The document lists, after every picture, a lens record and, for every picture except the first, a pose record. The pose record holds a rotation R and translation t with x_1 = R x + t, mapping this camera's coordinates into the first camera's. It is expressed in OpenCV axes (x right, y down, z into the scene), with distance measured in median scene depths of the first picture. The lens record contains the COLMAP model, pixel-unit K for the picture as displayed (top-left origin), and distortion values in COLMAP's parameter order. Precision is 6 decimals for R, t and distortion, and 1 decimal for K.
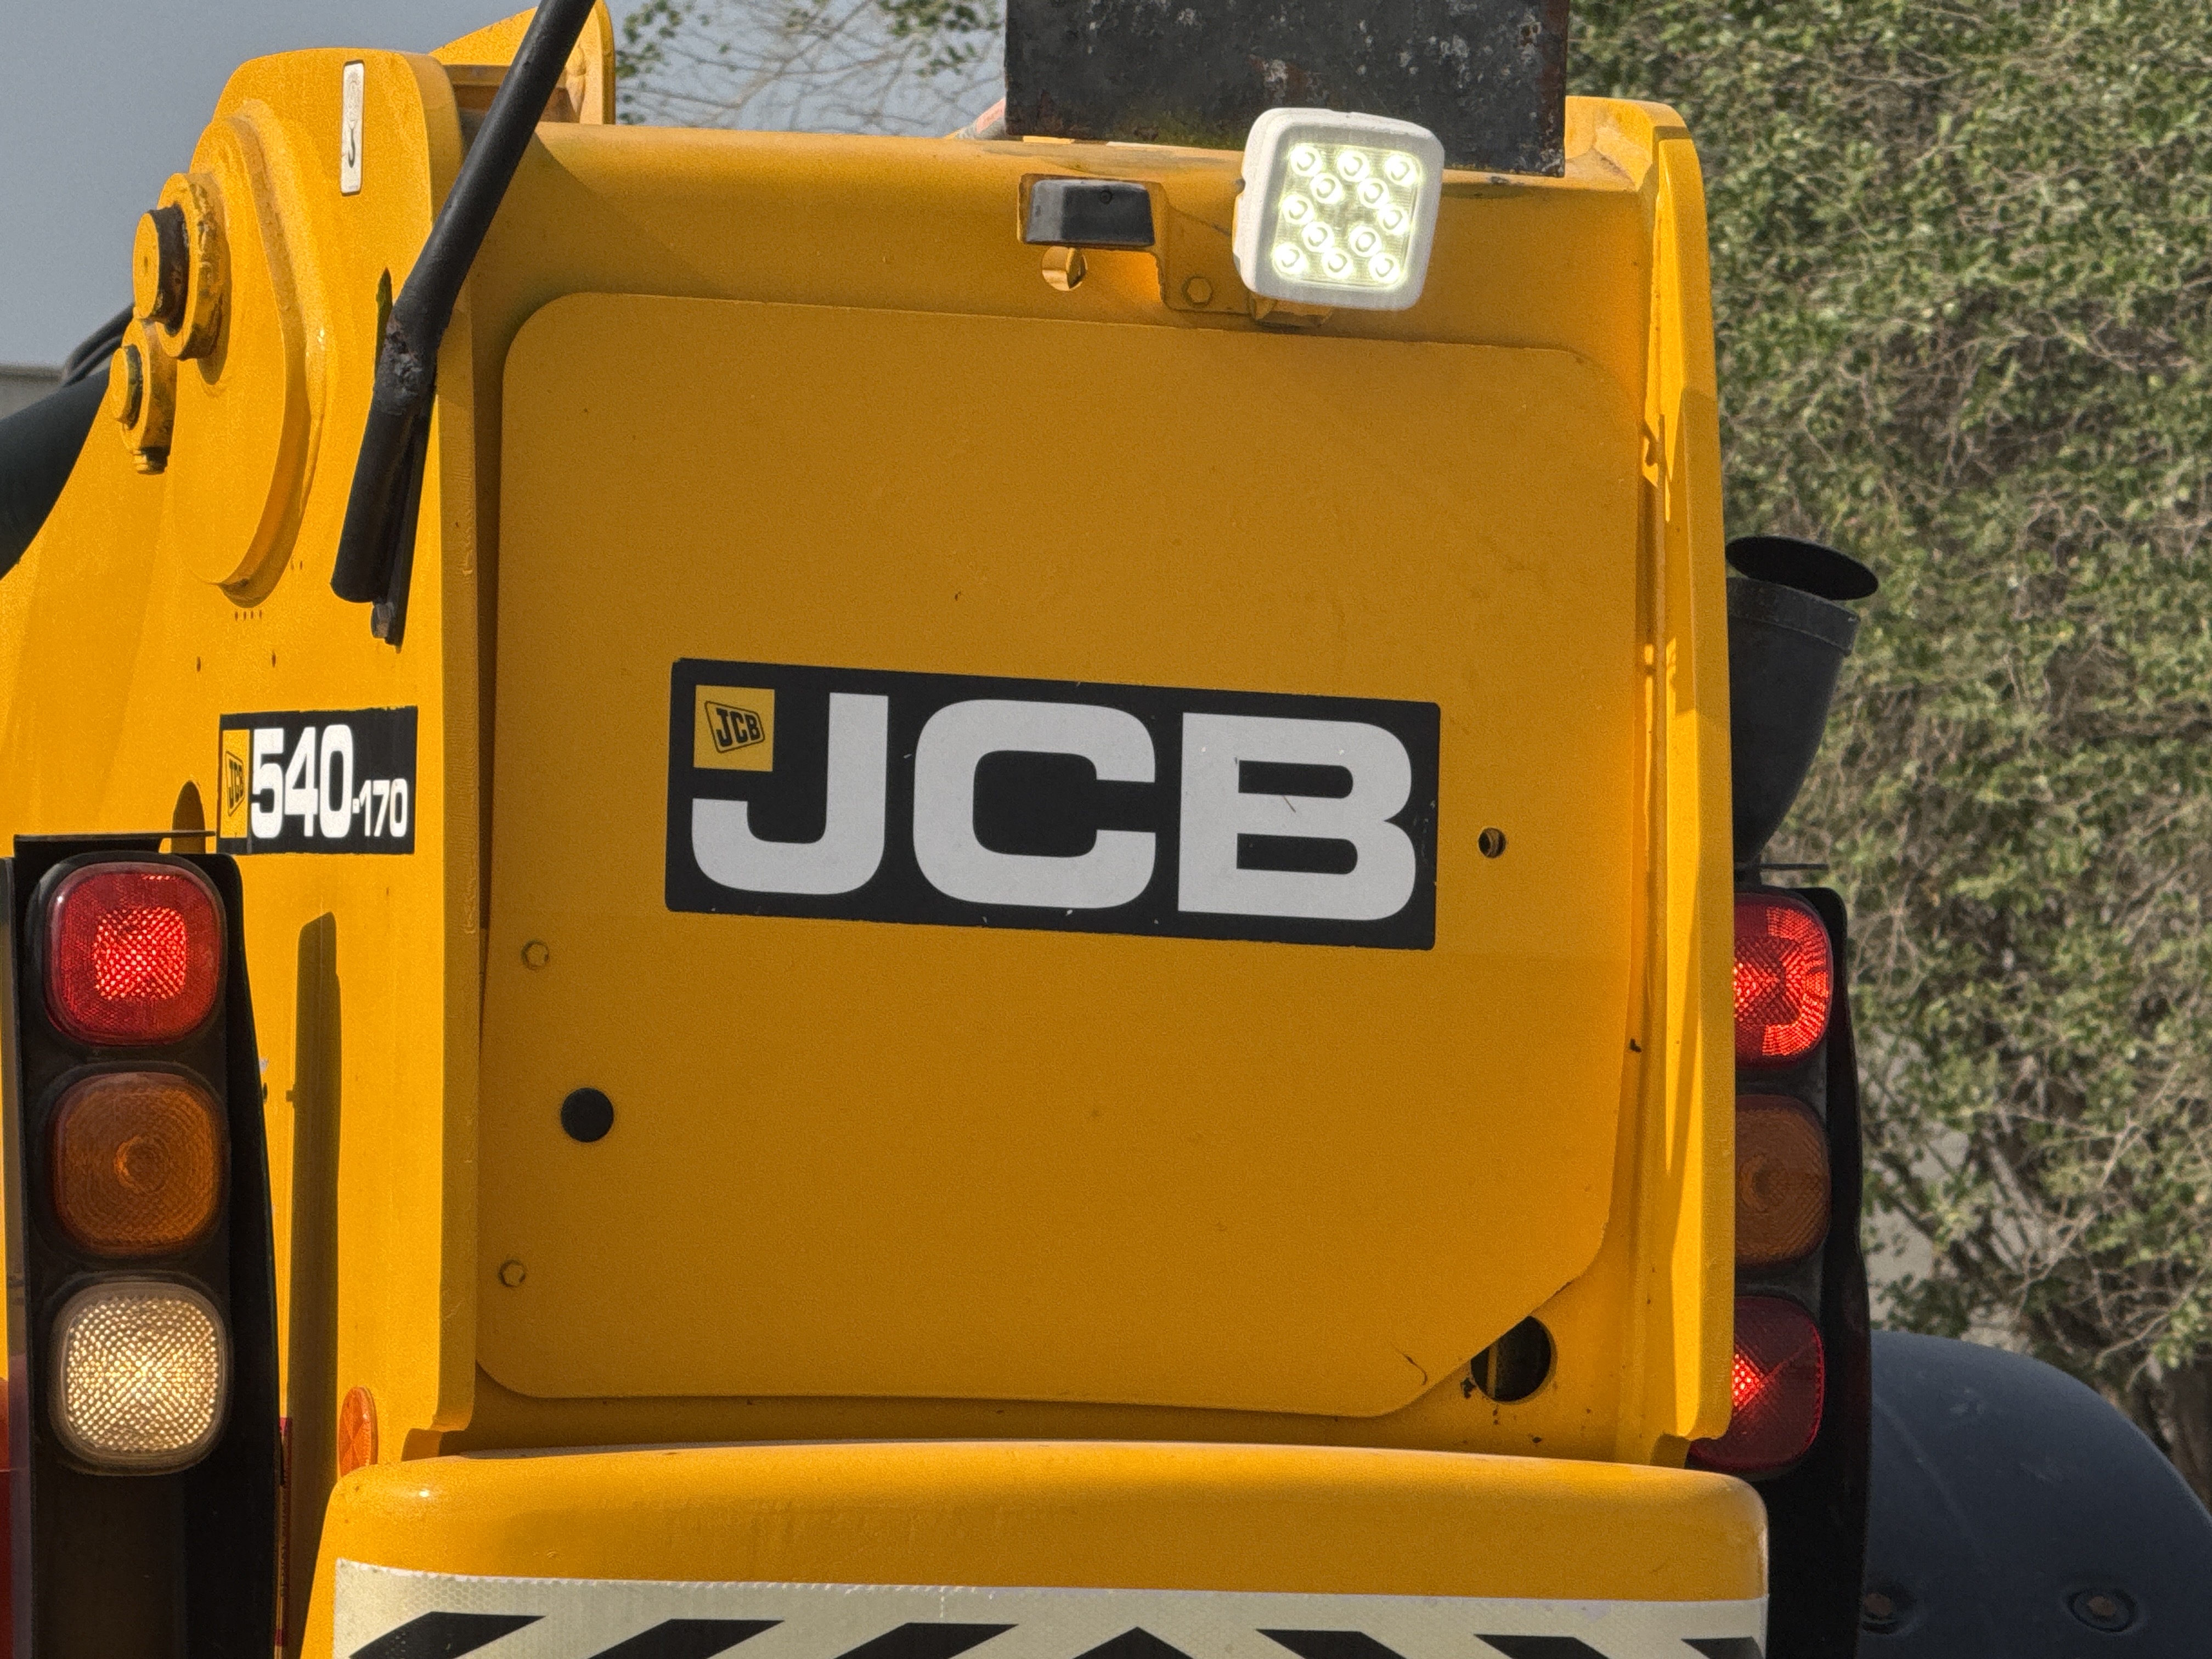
lens RADIAL K [[12759.9, 0, 1105.8], [0, 12759.9, 829.1], [0, 0, 1]] dist [-0.111832, 0.000000]
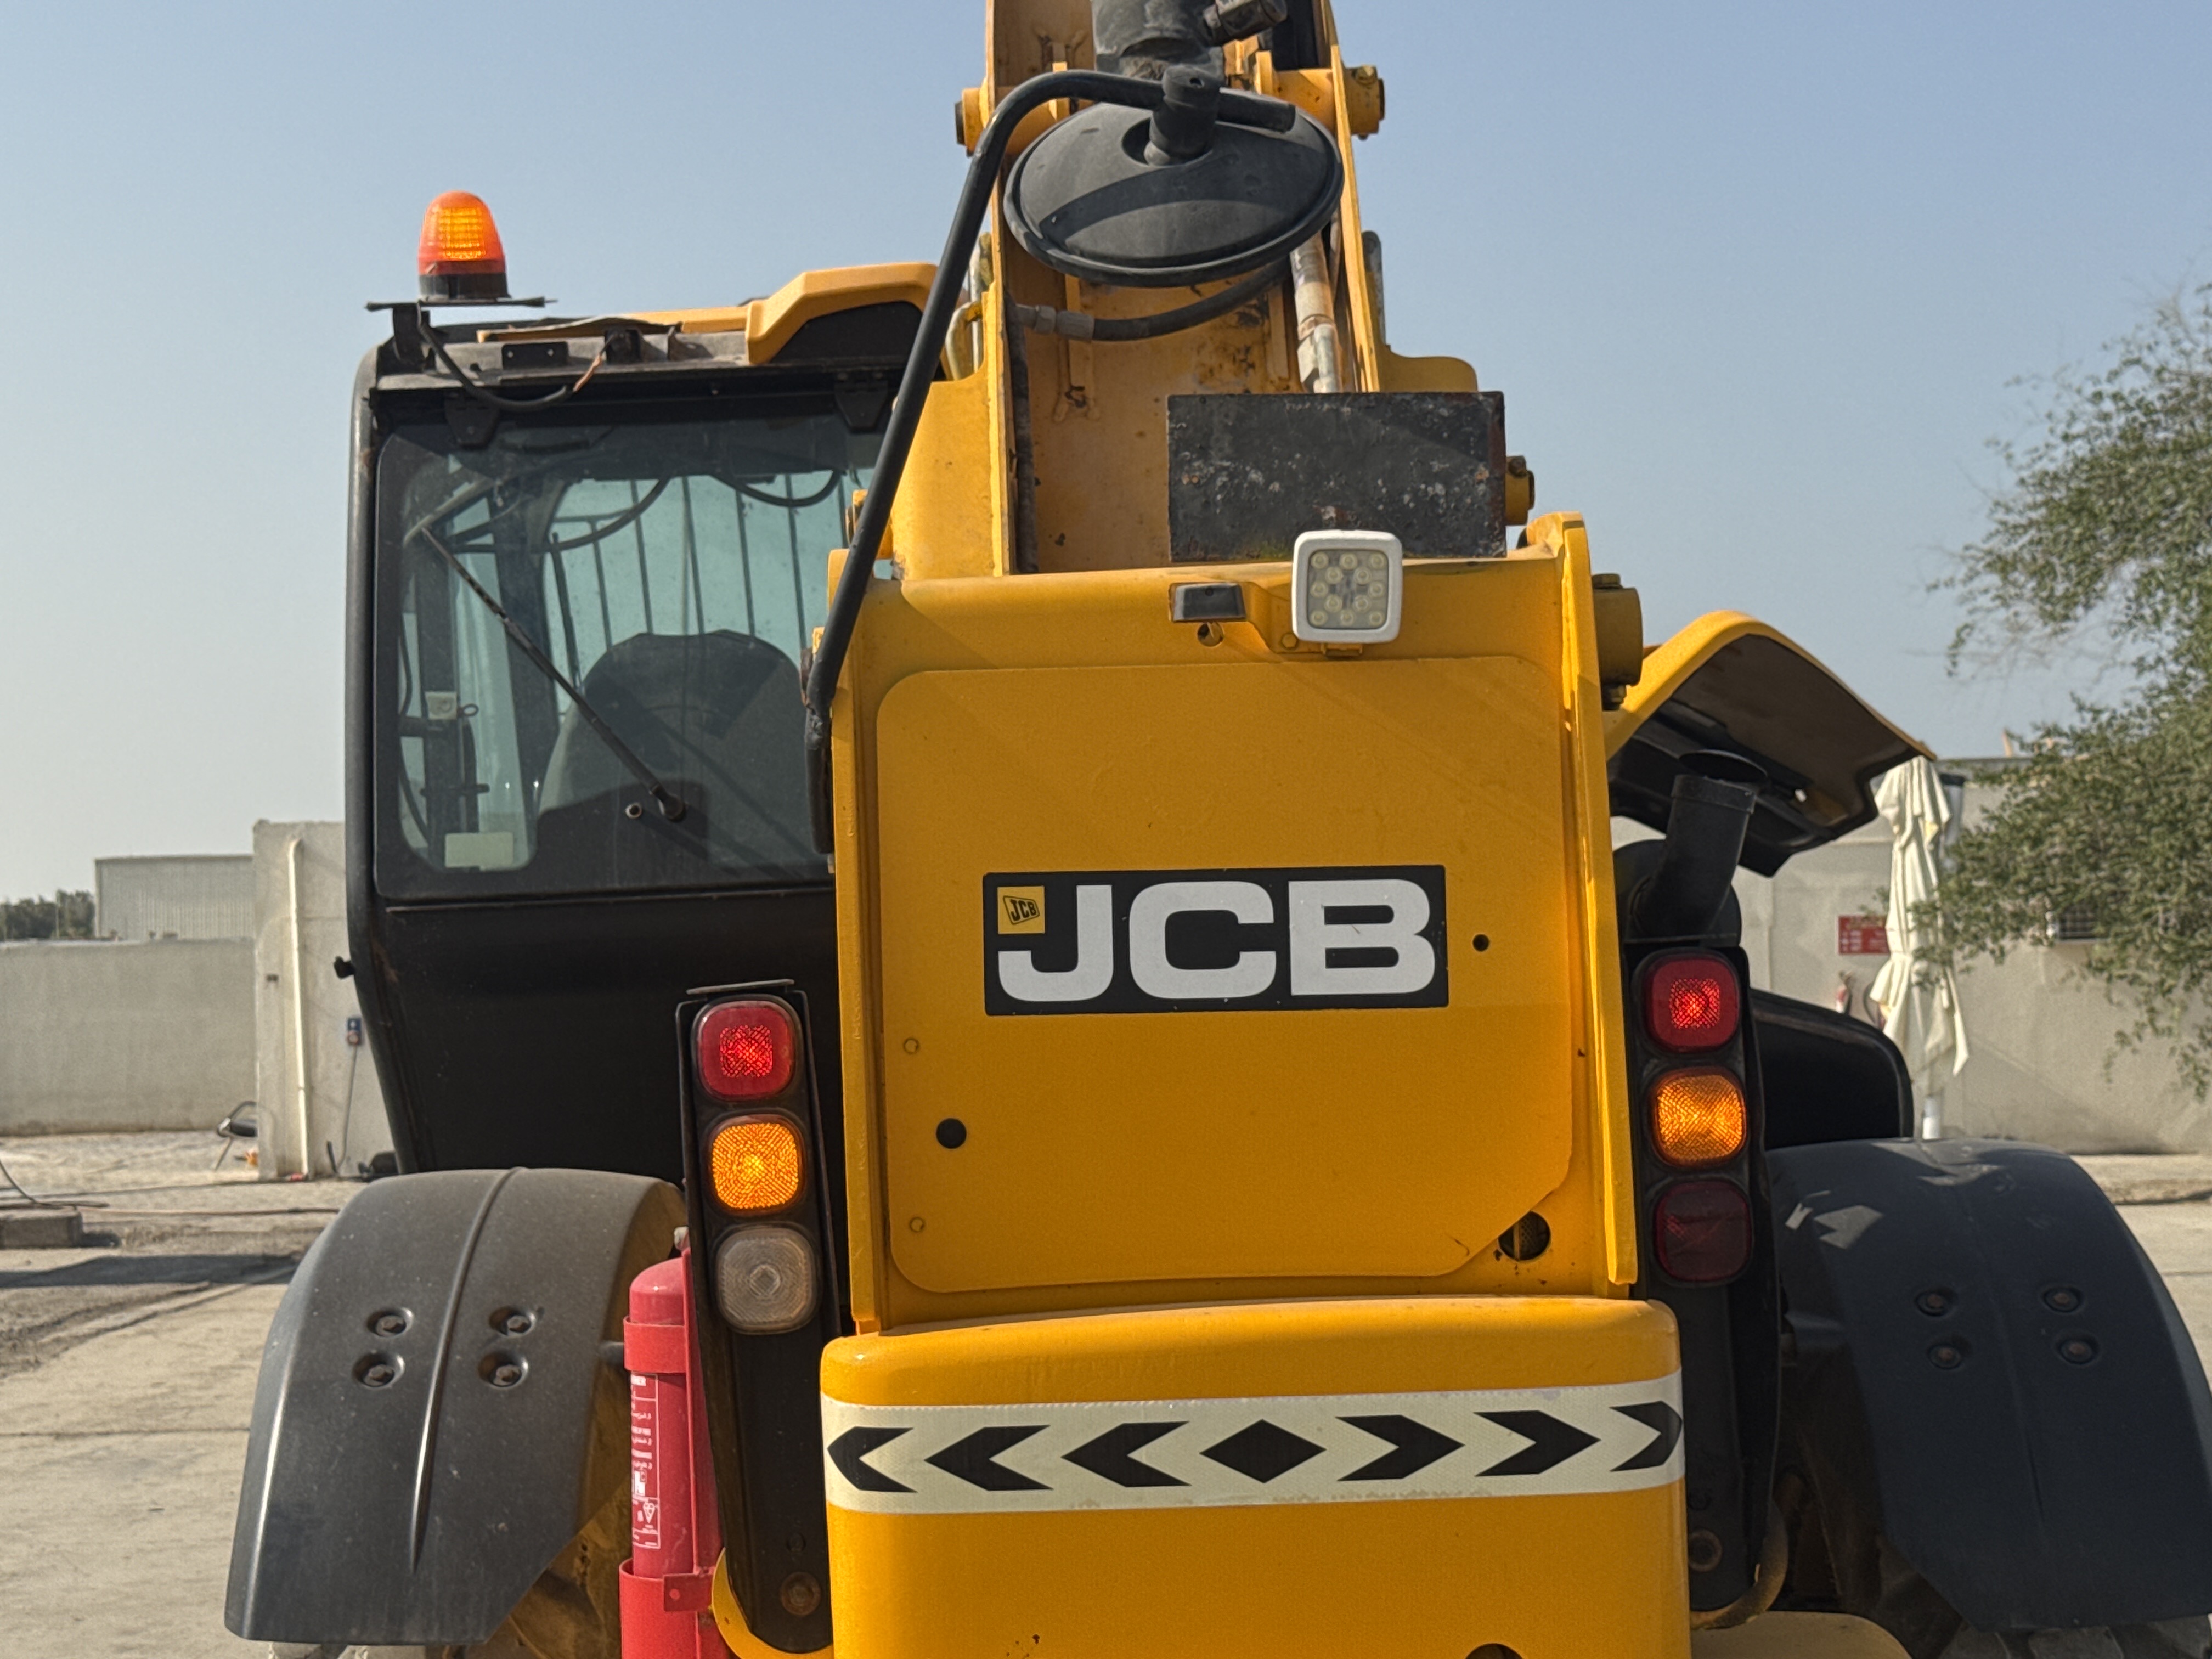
lens RADIAL K [[3771.5, 0, 1105.2], [0, 3771.5, 826.7], [0, 0, 1]] dist [0.234587, 0.000000]
pose [[0.950287, -0.070187, -0.303361, 0.140528], [0.069665, 0.997491, -0.012557, -0.011925], [0.303482, -0.009201, 0.952793, 0.497900]]
